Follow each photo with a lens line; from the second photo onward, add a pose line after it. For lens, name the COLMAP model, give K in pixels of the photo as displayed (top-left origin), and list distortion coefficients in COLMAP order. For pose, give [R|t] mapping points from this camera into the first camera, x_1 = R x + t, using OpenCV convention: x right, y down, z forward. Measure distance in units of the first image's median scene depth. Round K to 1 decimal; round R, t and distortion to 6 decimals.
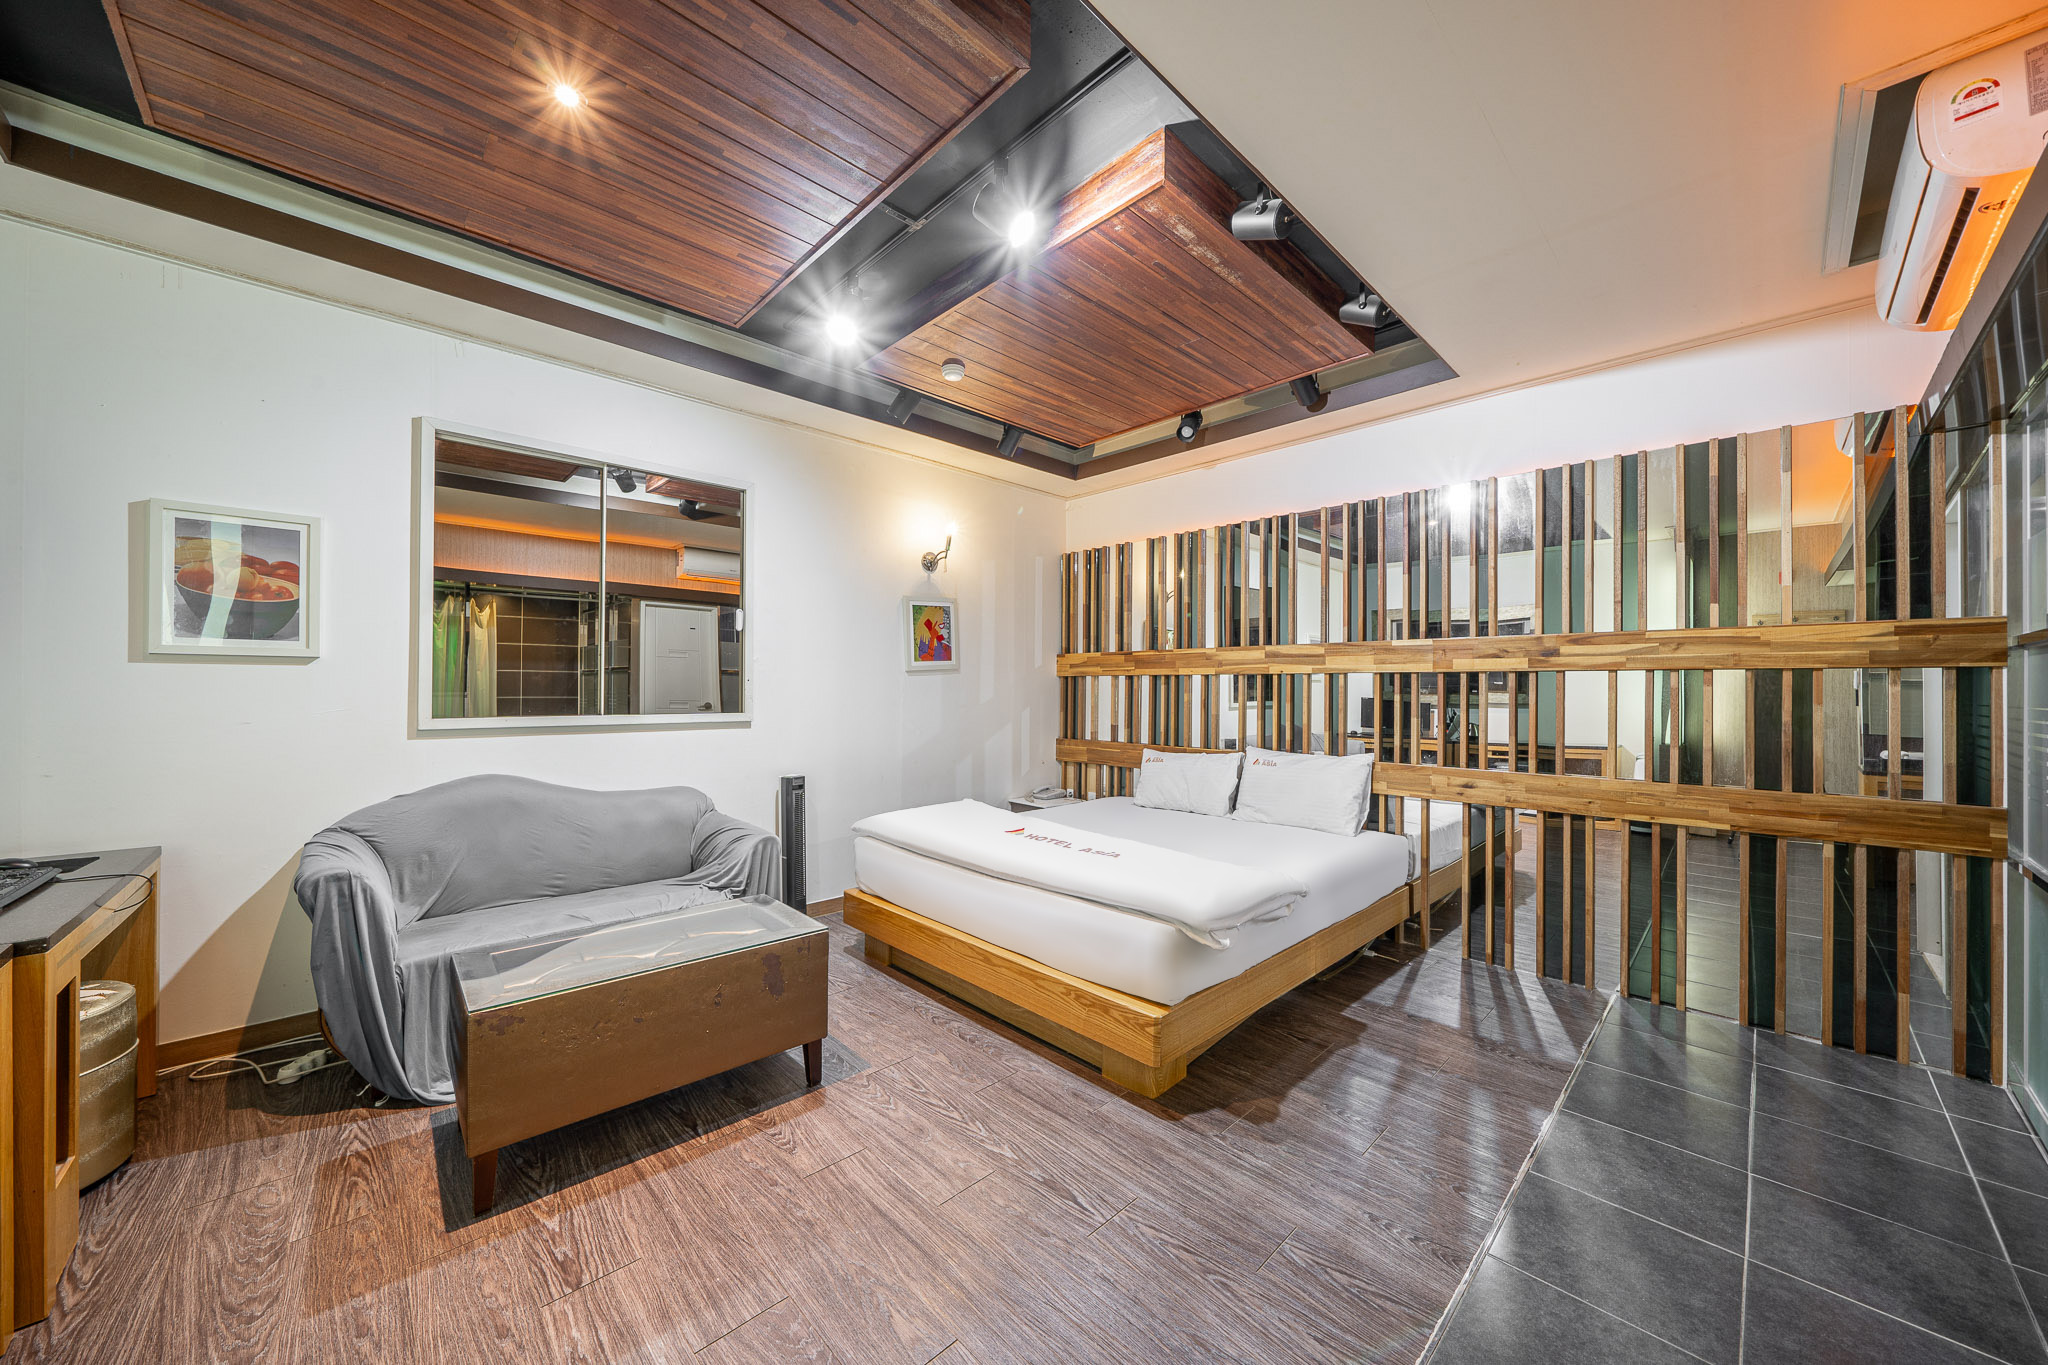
lens RADIAL K [[723.6, 0, 1024.0], [0, 723.6, 682.5], [0, 0, 1]] dist [-0.000311, -0.000012]
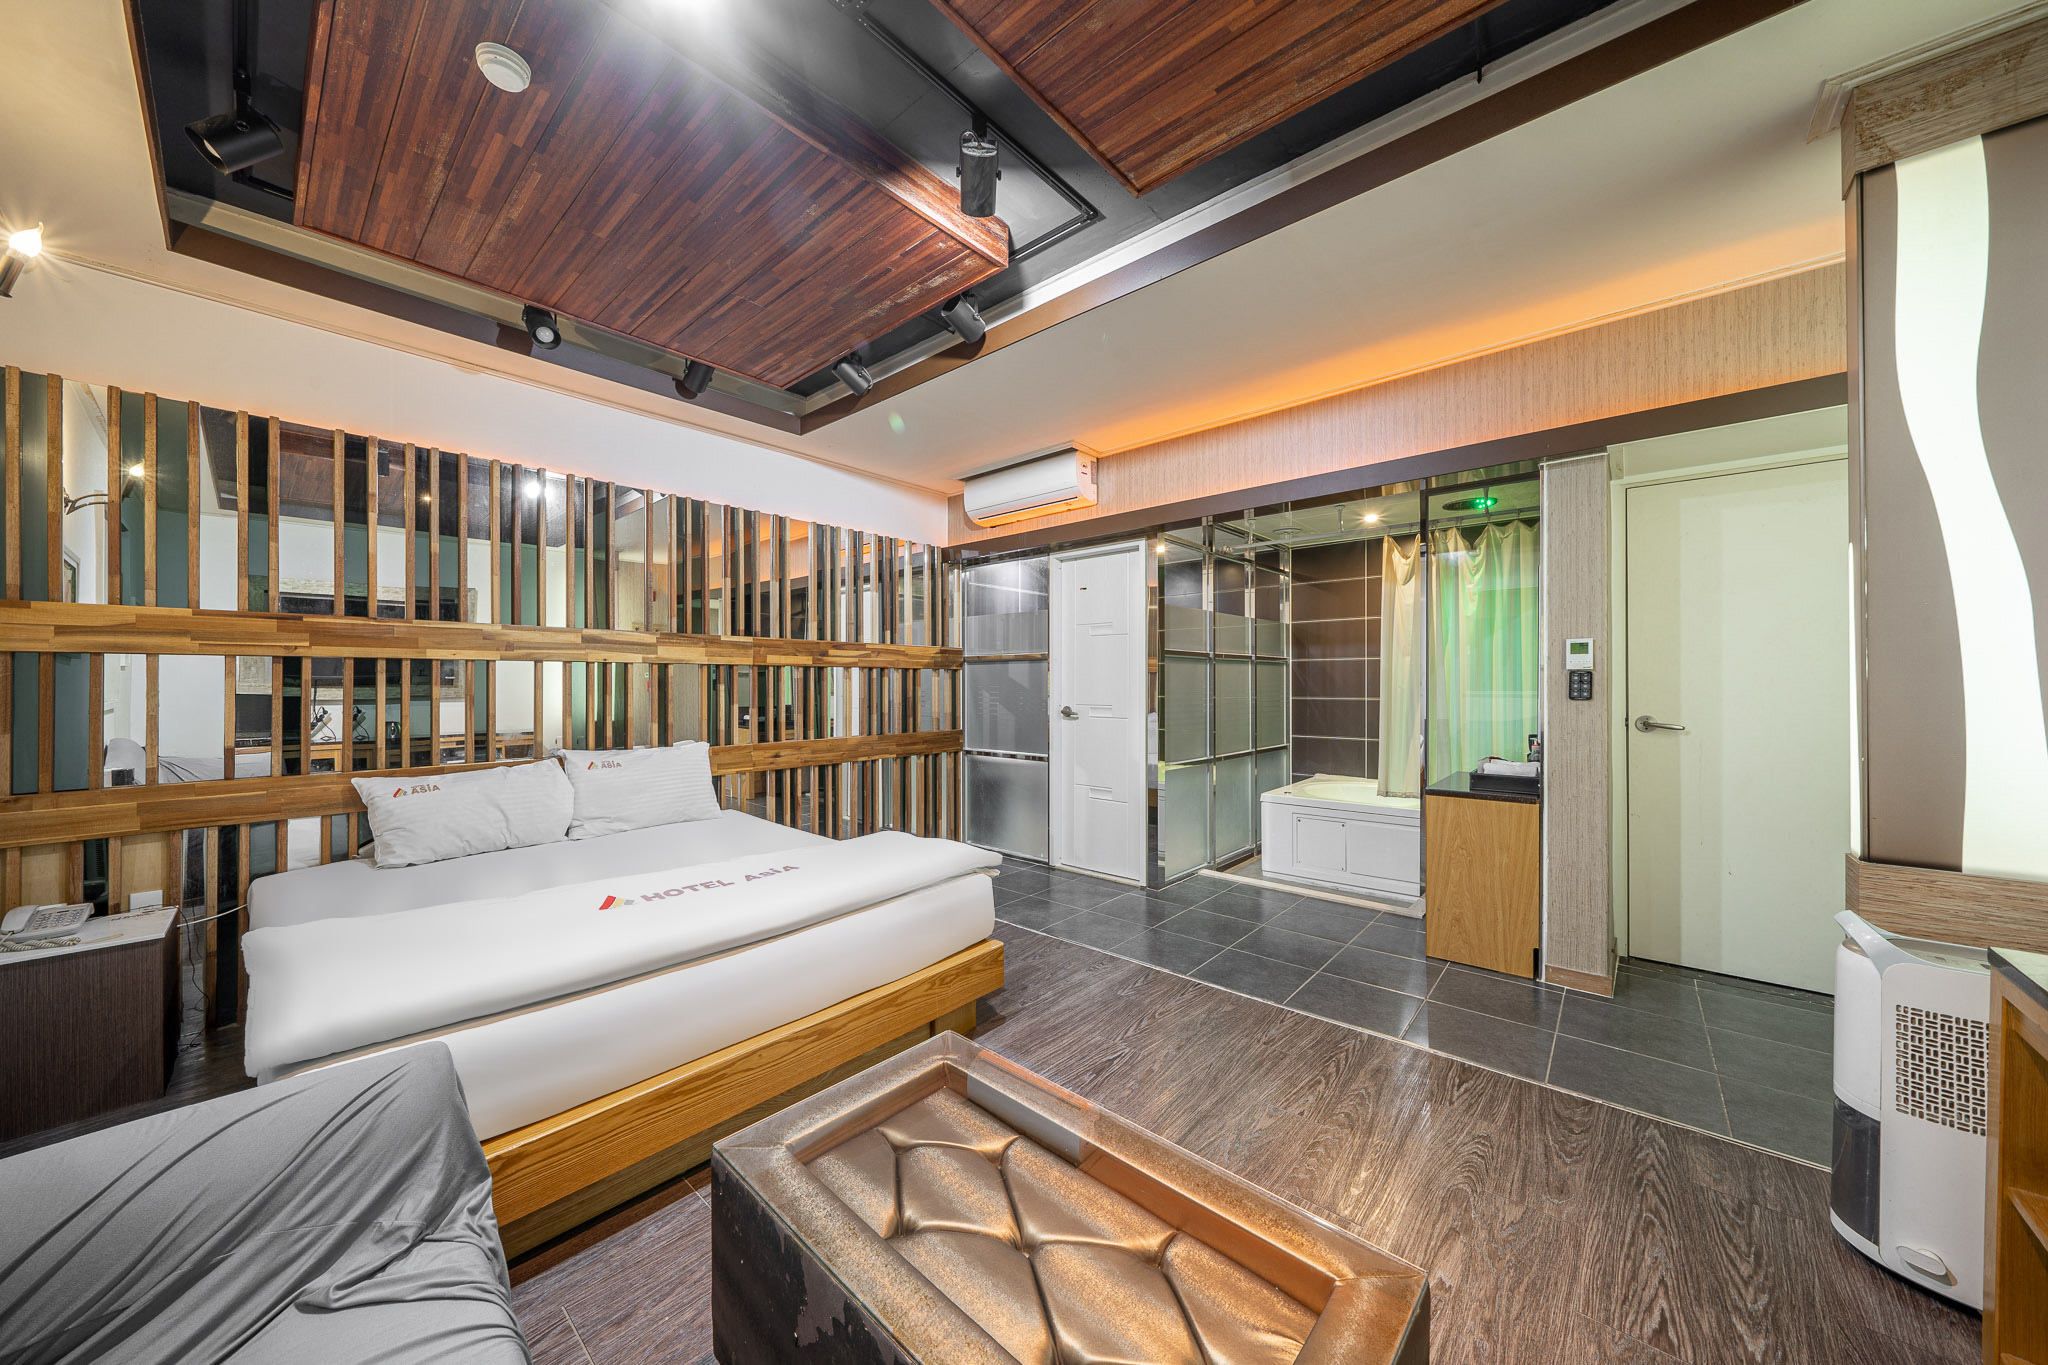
lens RADIAL K [[692.0, 0, 1024.0], [0, 692.0, 682.5], [0, 0, 1]] dist [0.001592, -0.001677]
pose [[-0.083145, -0.005999, 0.996519, -0.603538], [-0.006599, 0.999963, 0.005469, 0.005517], [-0.996516, -0.006121, -0.083182, 0.646539]]
